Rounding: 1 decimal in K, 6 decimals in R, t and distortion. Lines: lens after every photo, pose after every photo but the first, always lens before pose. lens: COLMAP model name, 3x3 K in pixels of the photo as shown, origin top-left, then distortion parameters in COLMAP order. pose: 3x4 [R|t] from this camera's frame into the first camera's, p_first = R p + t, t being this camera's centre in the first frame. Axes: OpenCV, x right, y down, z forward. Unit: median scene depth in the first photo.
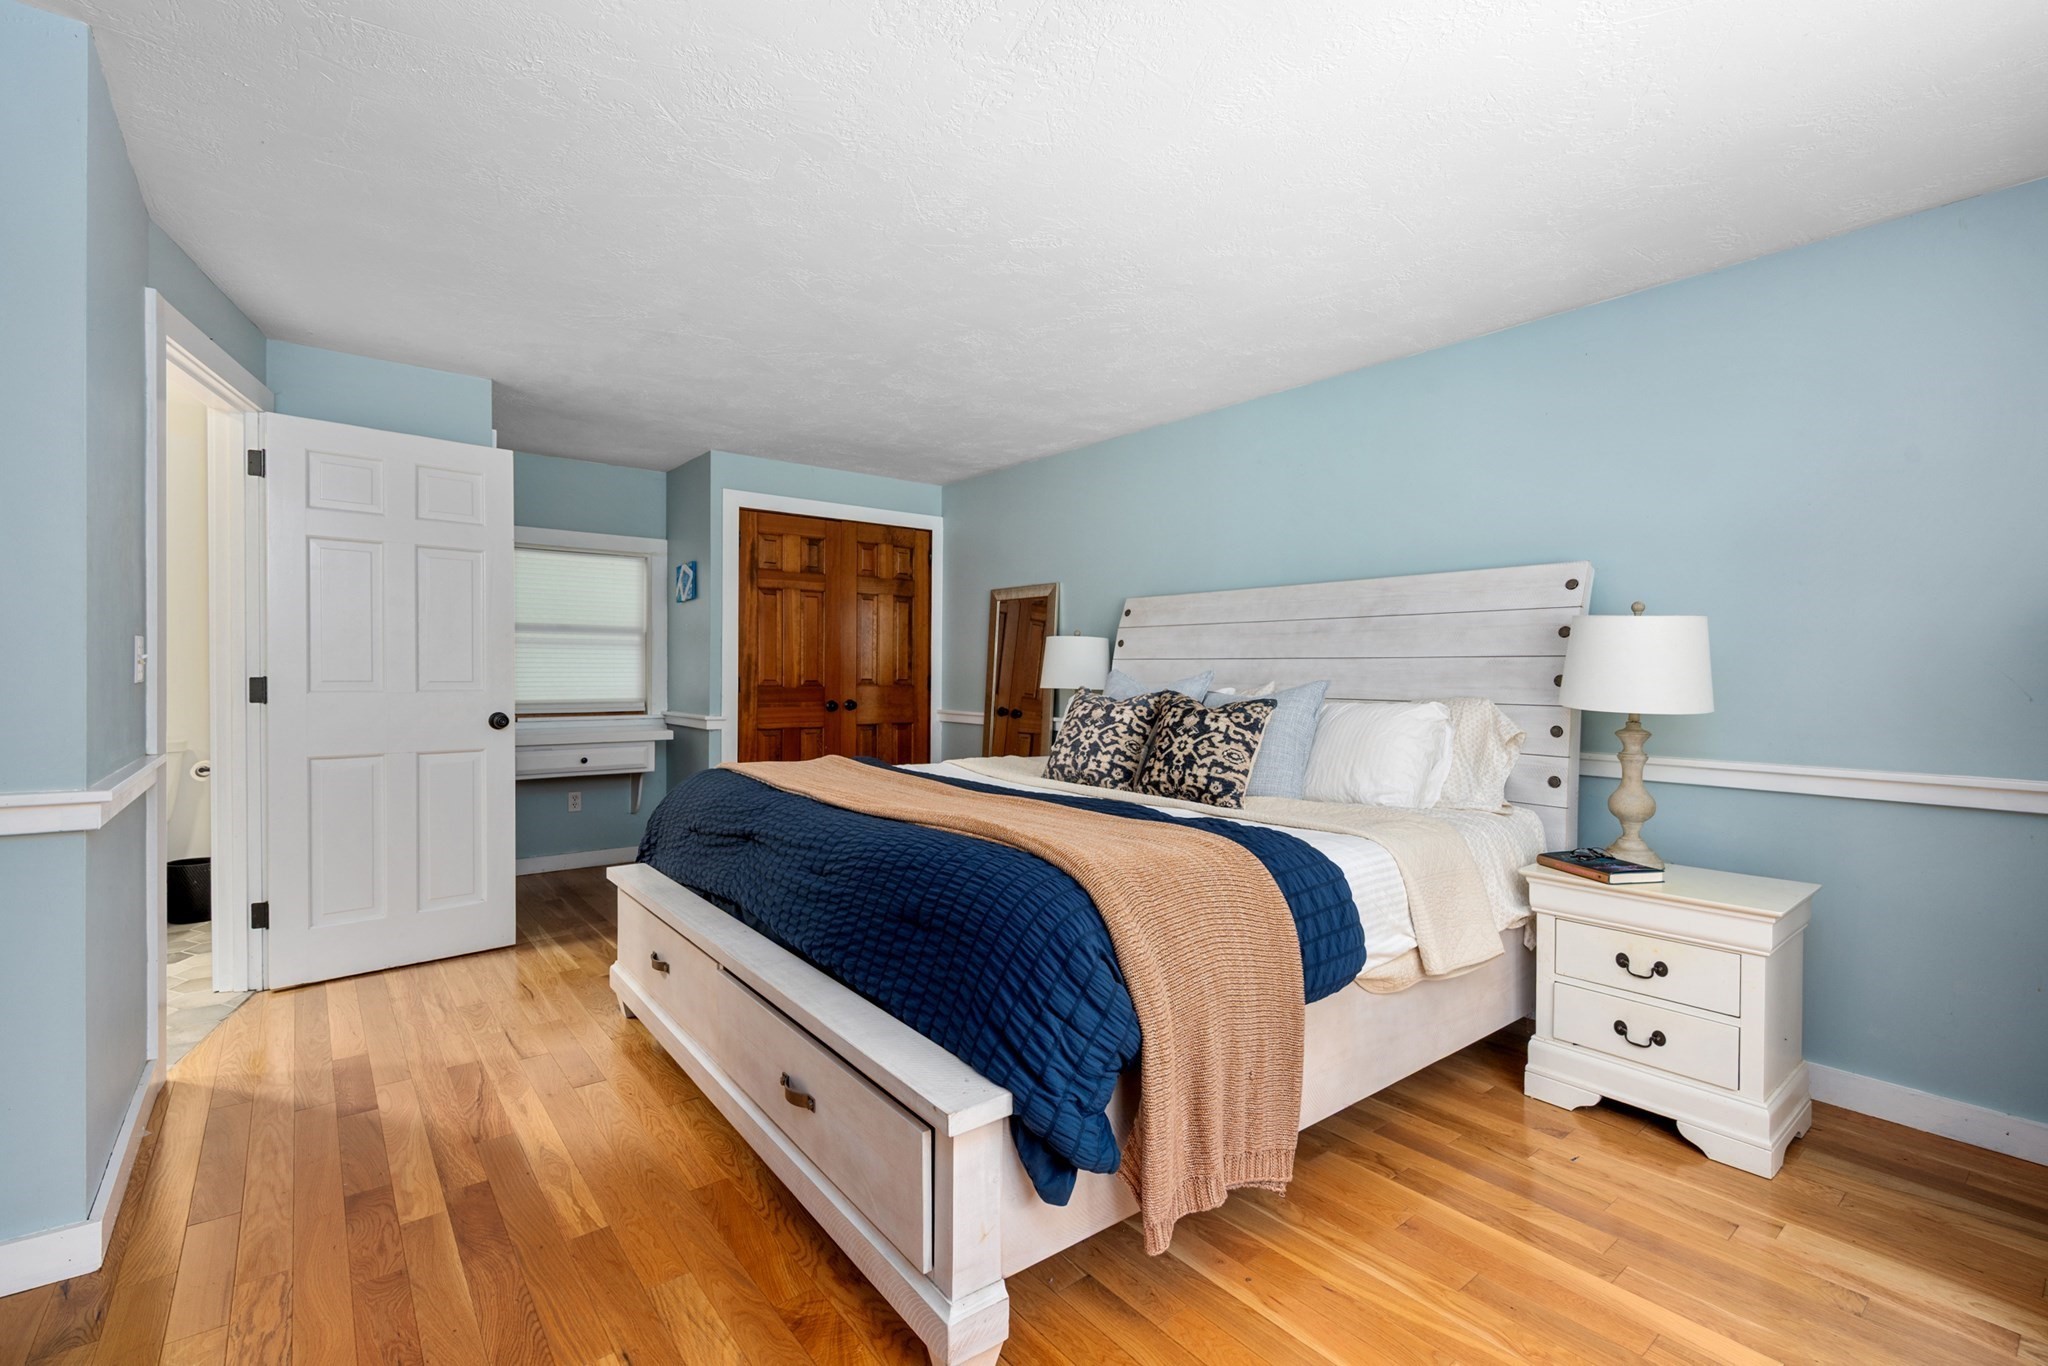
lens RADIAL K [[897.1, 0, 1025.4], [0, 897.1, 684.0], [0, 0, 1]] dist [-0.001841, -0.000167]
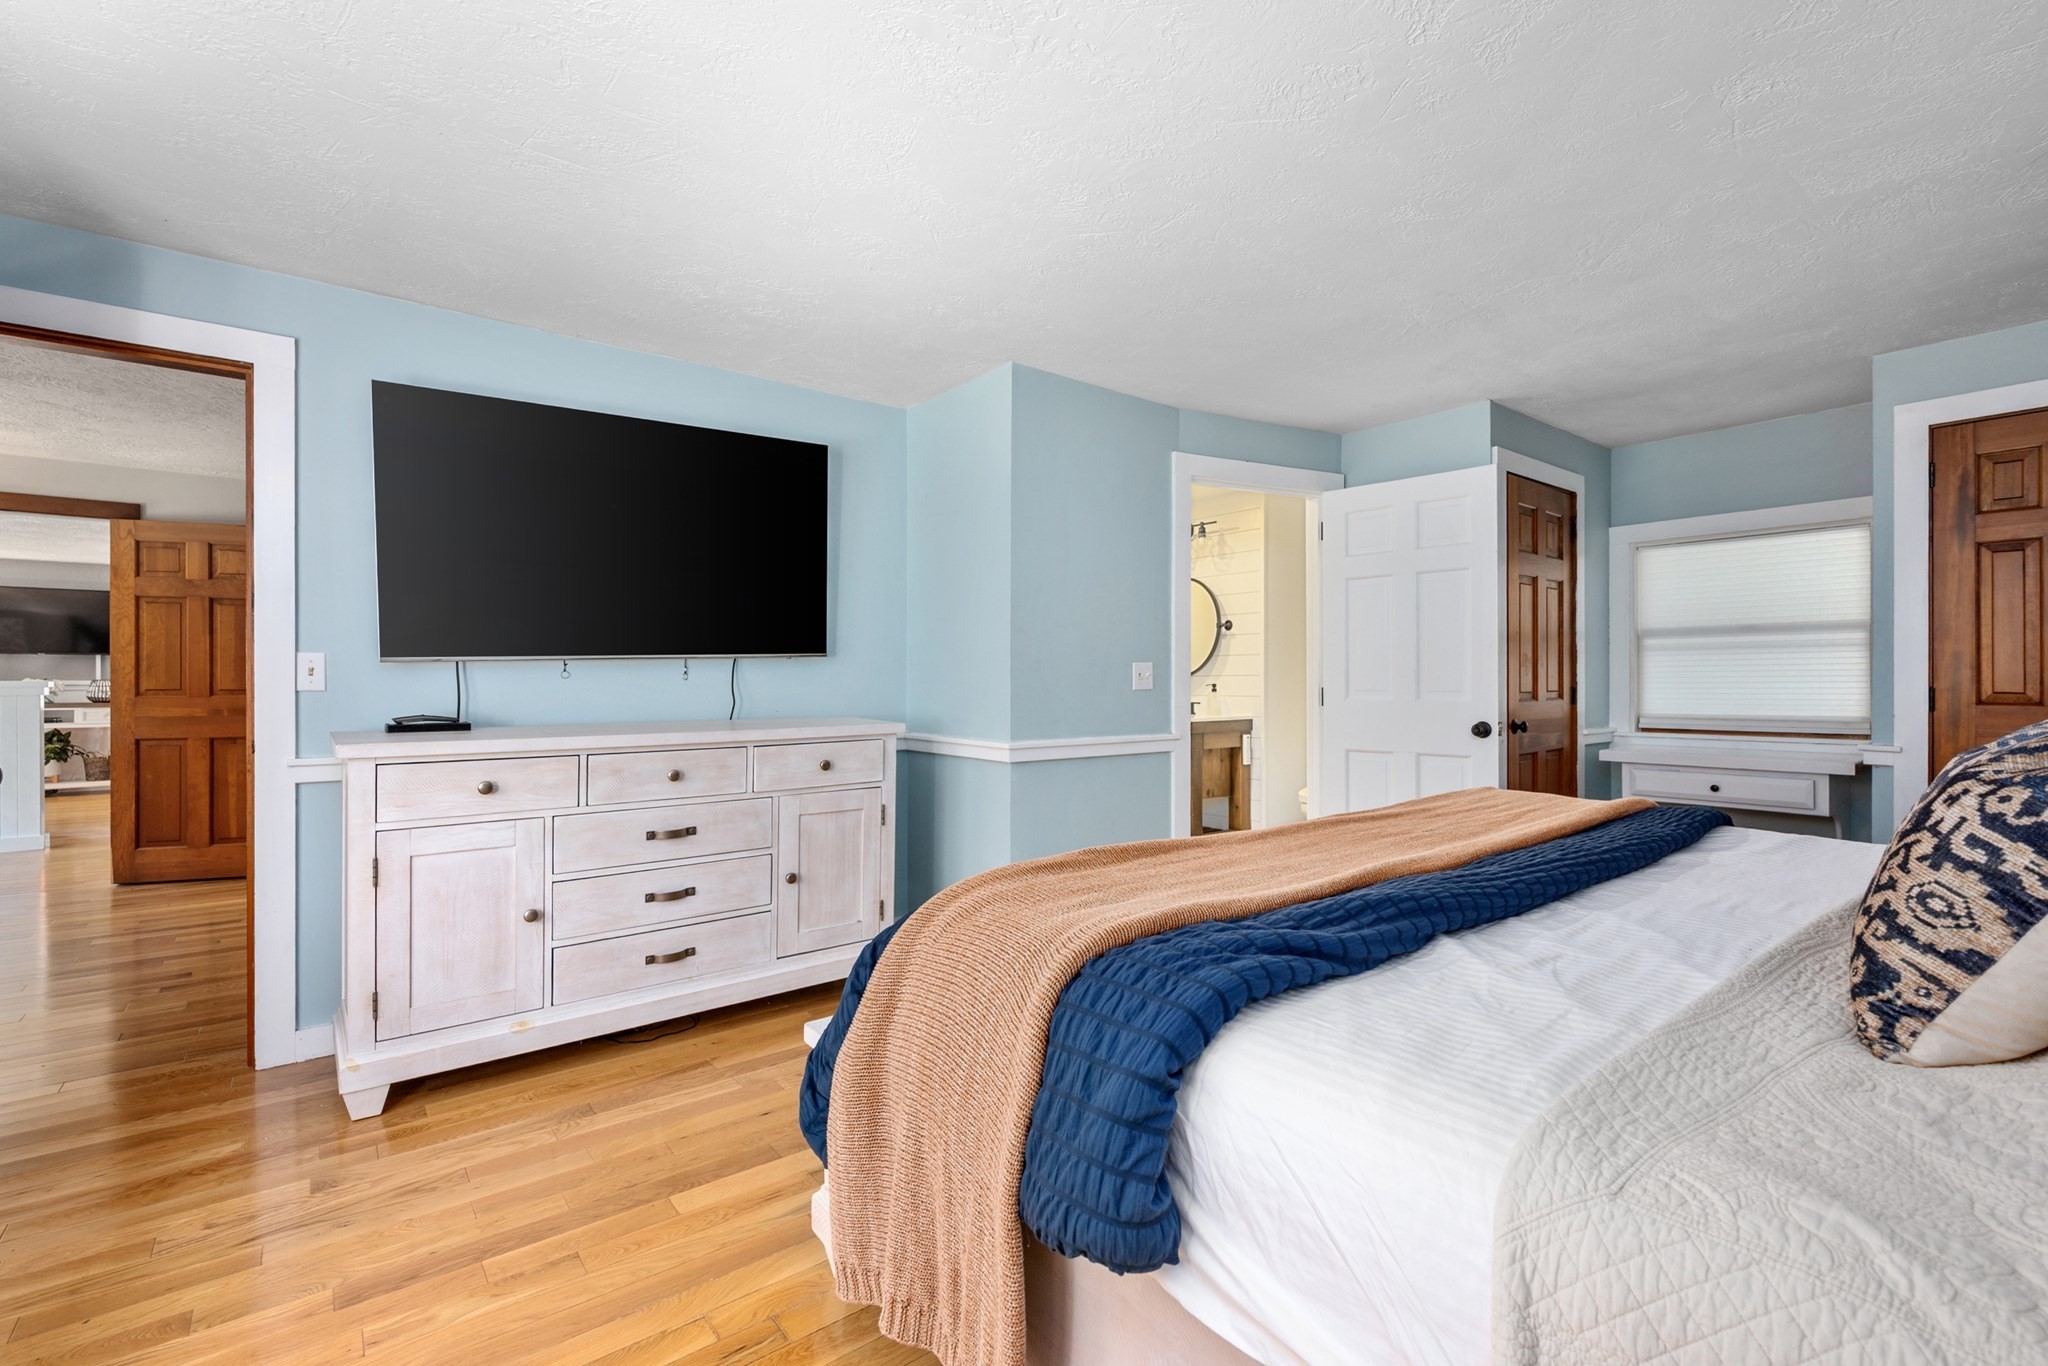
lens RADIAL K [[897.1, 0, 1029.3], [0, 897.1, 684.3], [0, 0, 1]] dist [-0.001841, -0.000167]
pose [[-0.036102, -0.007375, -0.999321, 0.469364], [-0.006418, 0.999954, -0.007147, -0.001926], [0.999327, 0.006156, -0.036148, 0.505425]]
